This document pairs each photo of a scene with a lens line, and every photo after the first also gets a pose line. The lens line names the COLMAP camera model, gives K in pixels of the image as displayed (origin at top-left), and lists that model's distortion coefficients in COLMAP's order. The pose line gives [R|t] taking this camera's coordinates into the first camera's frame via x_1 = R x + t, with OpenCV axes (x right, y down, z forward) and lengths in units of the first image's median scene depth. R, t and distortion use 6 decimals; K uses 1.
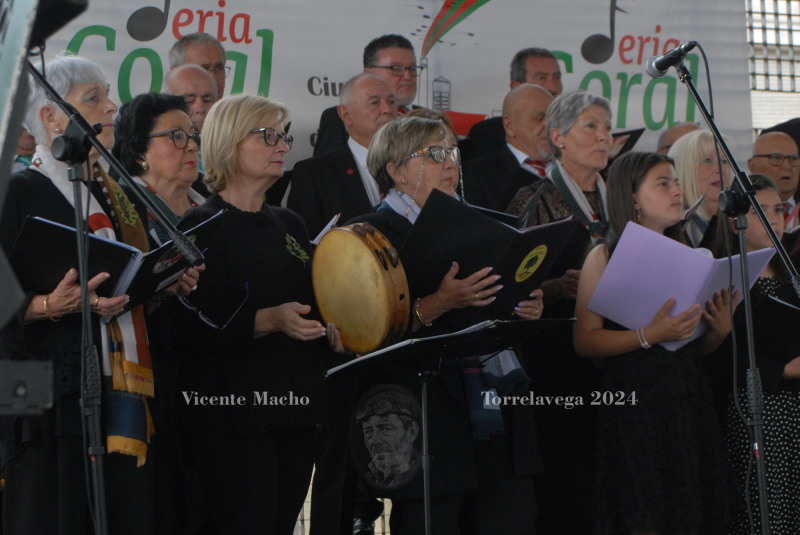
lens RADIAL K [[2458.7, 0, 400.0], [0, 2458.7, 267.5], [0, 0, 1]] dist [-0.058848, 0.323812]
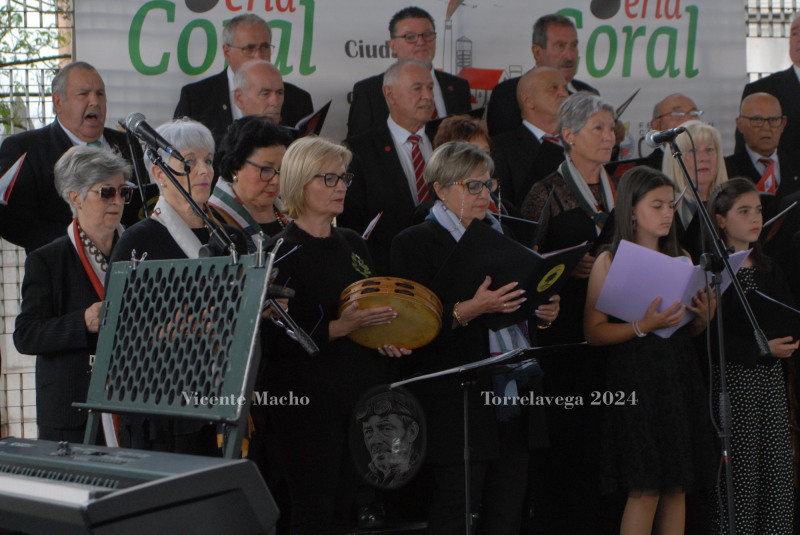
lens RADIAL K [[2675.3, 0, 400.0], [0, 2675.3, 267.5], [0, 0, 1]] dist [0.085663, 0.148791]
pose [[0.999970, 0.004776, 0.006083, -0.020067], [-0.005293, 0.996104, 0.088031, -0.084460], [-0.005639, -0.088060, 0.996099, -0.224872]]
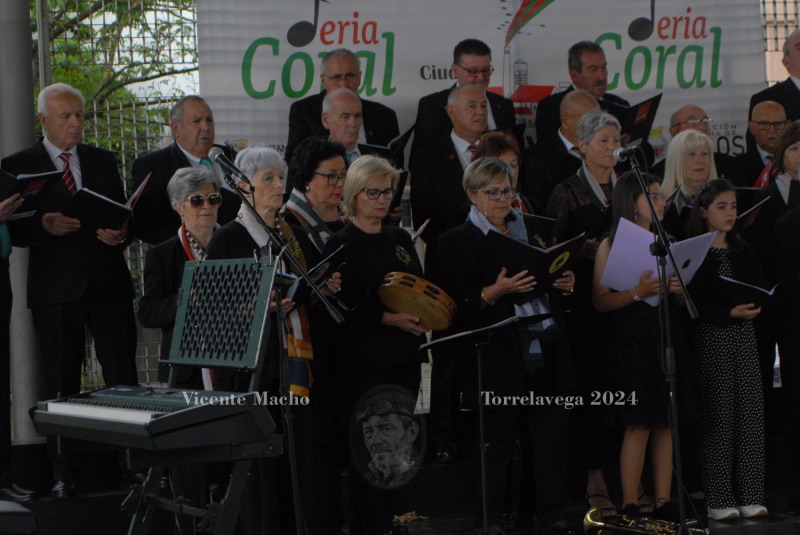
lens RADIAL K [[2675.3, 0, 400.0], [0, 2675.3, 267.5], [0, 0, 1]] dist [0.085663, 0.148791]
pose [[0.997647, -0.011419, -0.067607, 0.051600], [0.018104, 0.994912, 0.099104, -0.116823], [0.066131, -0.100095, 0.992778, -0.496054]]
